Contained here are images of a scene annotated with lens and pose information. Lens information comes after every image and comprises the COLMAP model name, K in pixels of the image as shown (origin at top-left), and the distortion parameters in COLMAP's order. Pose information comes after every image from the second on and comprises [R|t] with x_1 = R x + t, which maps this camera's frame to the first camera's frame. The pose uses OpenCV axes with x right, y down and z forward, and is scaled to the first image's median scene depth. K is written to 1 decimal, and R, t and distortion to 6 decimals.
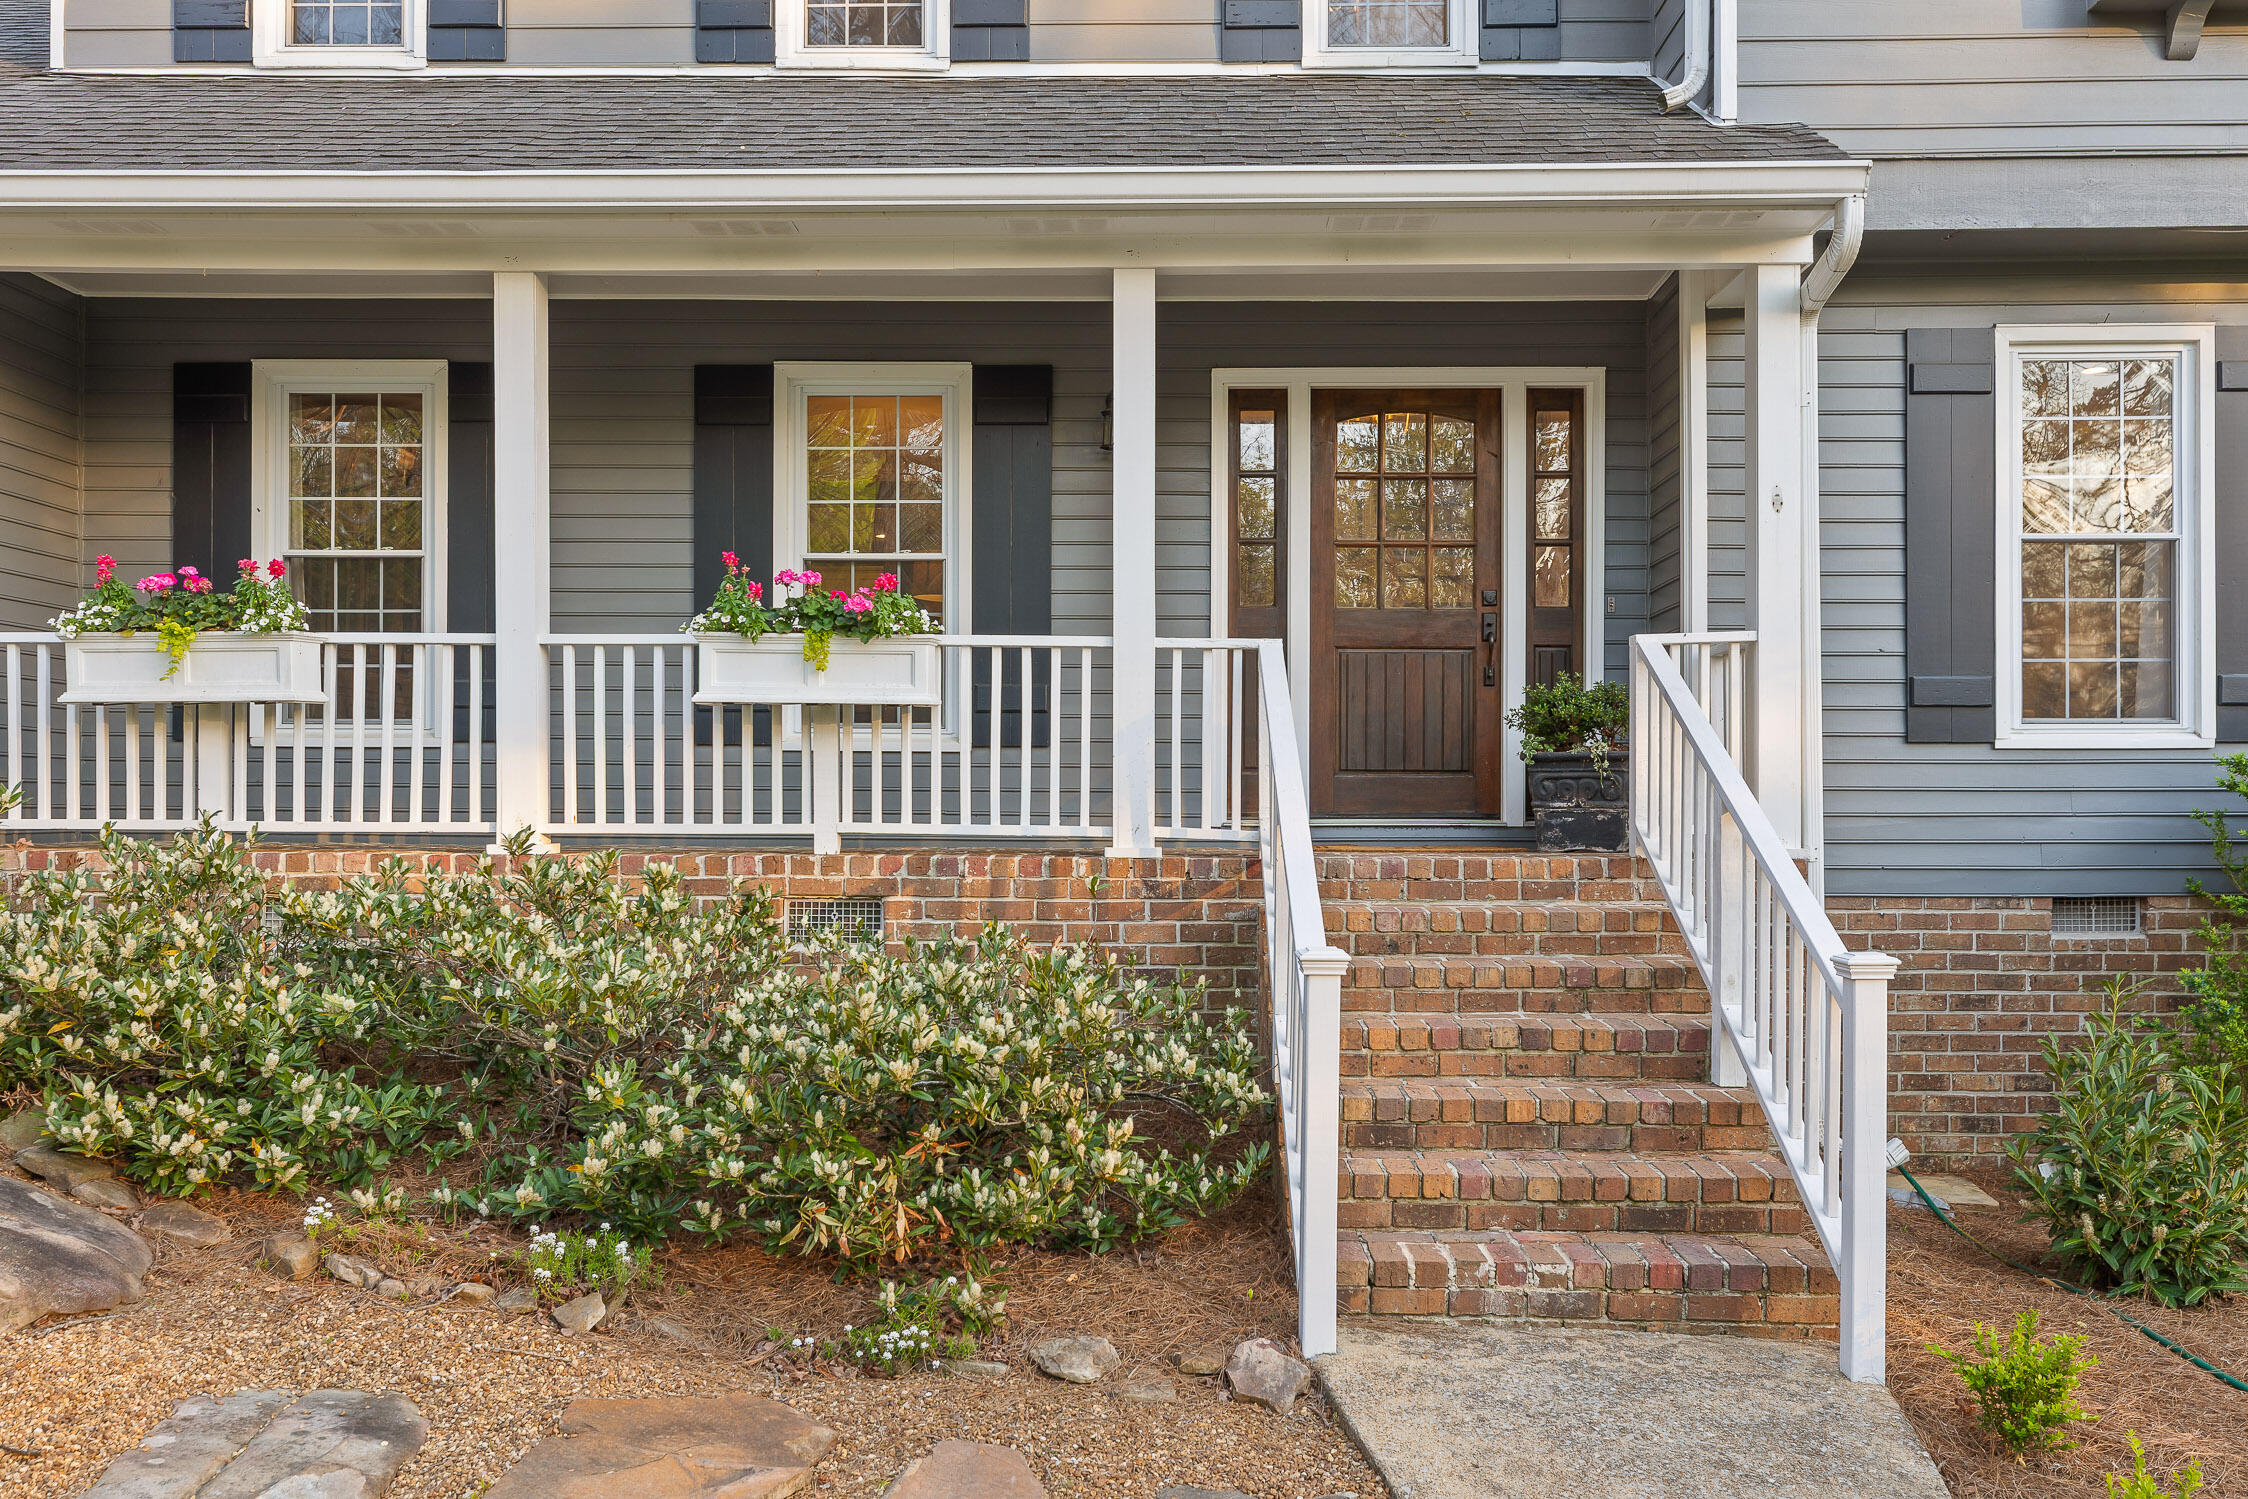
lens RADIAL K [[1906.3, 0, 1125.5], [0, 1906.3, 747.7], [0, 0, 1]] dist [0.006231, 0.002295]
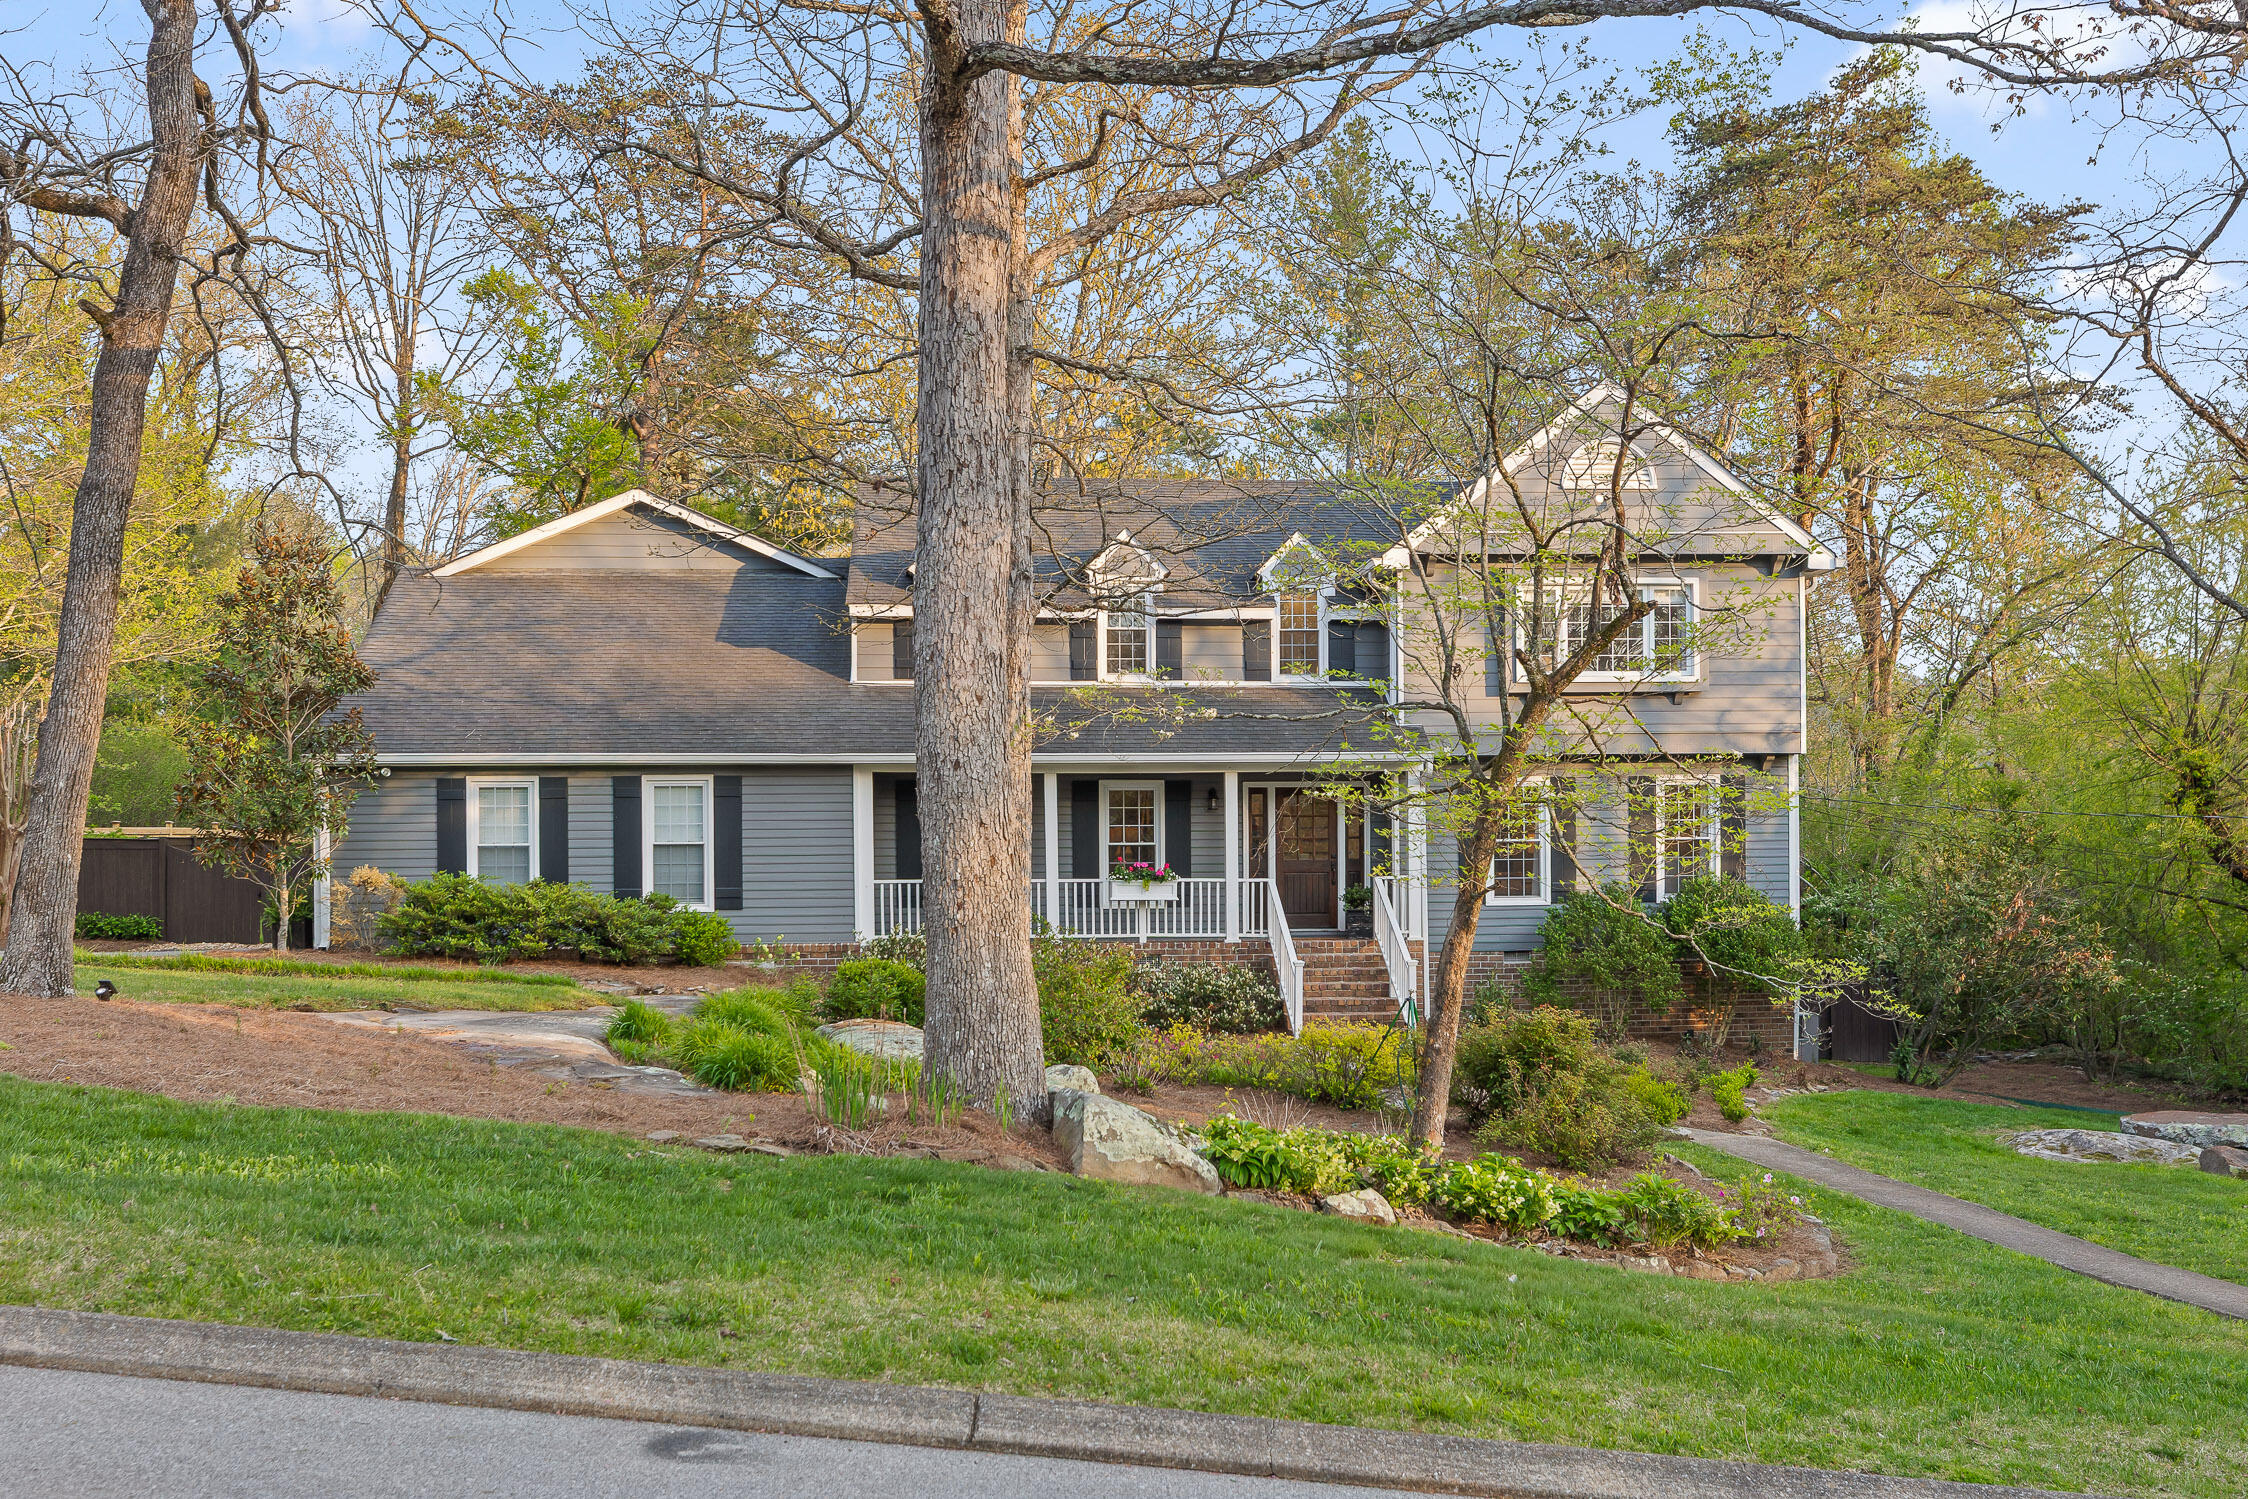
lens RADIAL K [[2312.0, 0, 1117.4], [0, 2312.0, 759.3], [0, 0, 1]] dist [-0.052124, 0.000000]
pose [[0.996573, -0.006093, 0.082493, -0.541994], [0.008311, 0.999612, -0.026578, -0.162579], [-0.082299, 0.027172, 0.996237, -3.137540]]
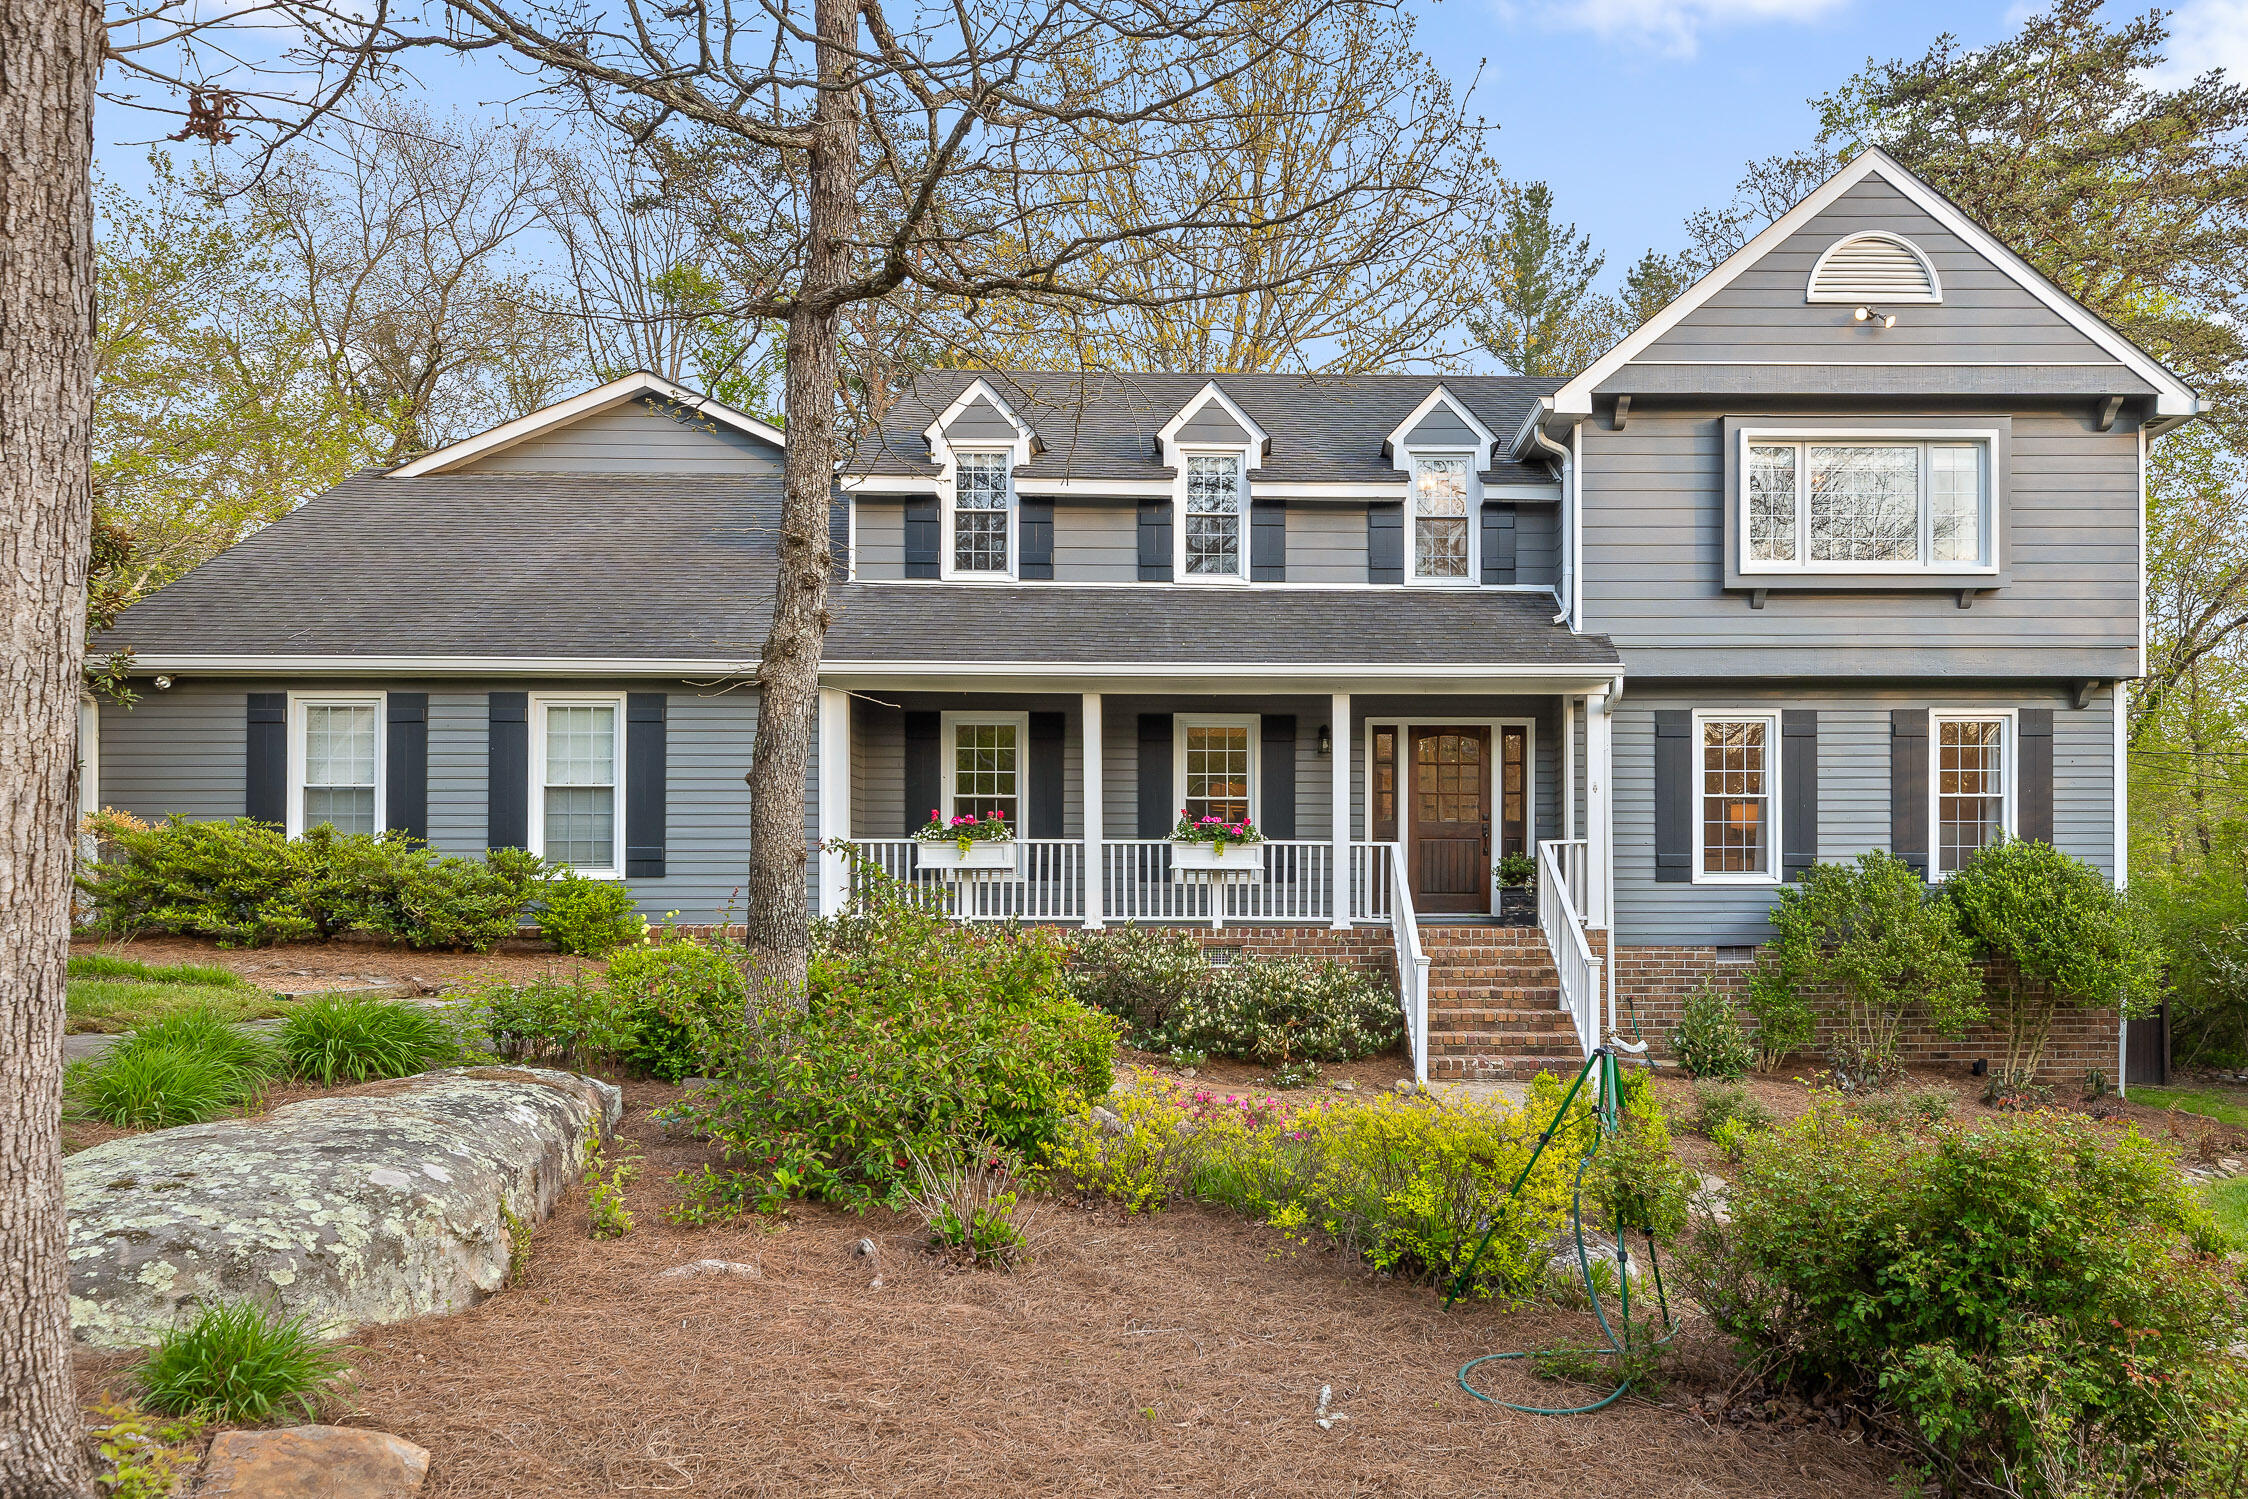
lens RADIAL K [[2029.8, 0, 1234.4], [0, 2029.8, 814.0], [0, 0, 1]] dist [-0.022706, -0.000892]
pose [[0.999185, 0.000888, 0.040347, -0.241065], [-0.000563, 0.999967, -0.008049, -0.071806], [-0.040353, 0.008020, 0.999153, -1.641246]]
